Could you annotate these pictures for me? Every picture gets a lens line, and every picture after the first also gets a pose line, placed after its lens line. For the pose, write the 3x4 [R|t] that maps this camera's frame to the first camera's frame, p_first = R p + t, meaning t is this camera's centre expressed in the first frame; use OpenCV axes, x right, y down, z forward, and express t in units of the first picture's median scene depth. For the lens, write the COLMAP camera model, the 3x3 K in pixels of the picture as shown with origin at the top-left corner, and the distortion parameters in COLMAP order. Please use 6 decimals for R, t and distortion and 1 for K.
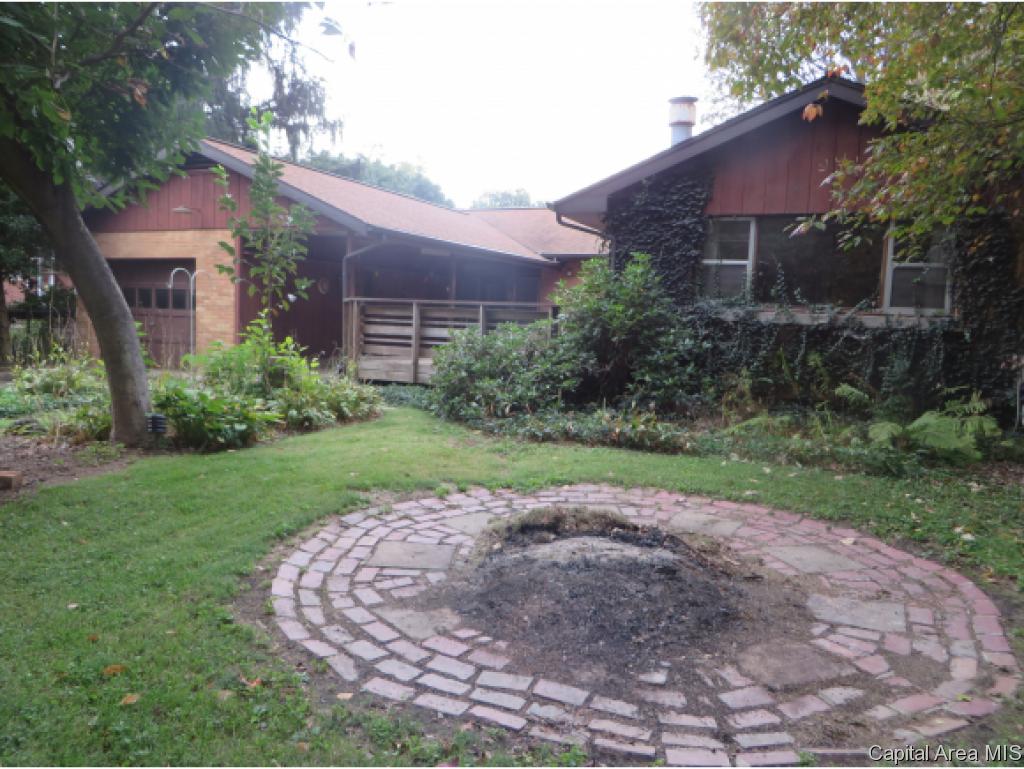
lens RADIAL K [[767.8, 0, 510.9], [0, 767.8, 383.9], [0, 0, 1]] dist [-0.001776, -0.000359]
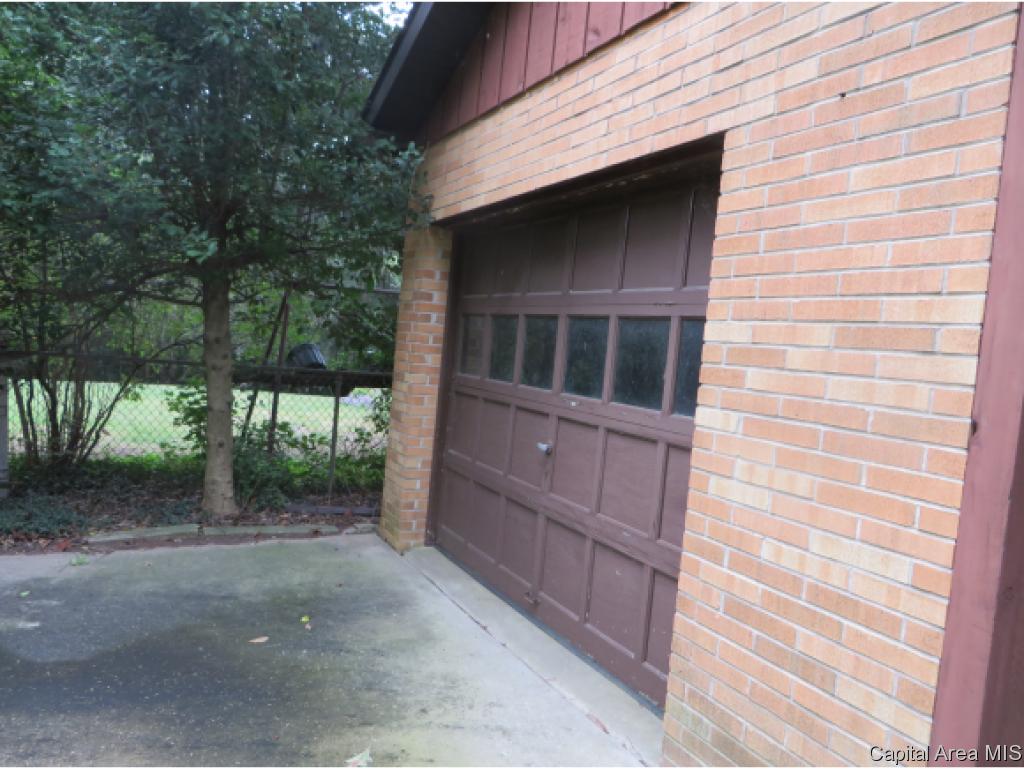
lens RADIAL K [[767.8, 0, 511.8], [0, 767.8, 384.1], [0, 0, 1]] dist [-0.001776, -0.000359]
pose [[0.774939, 0.066190, -0.628561, -0.317879], [-0.128716, 0.990187, -0.054420, -0.085669], [0.618791, 0.123078, 0.775854, 0.799462]]
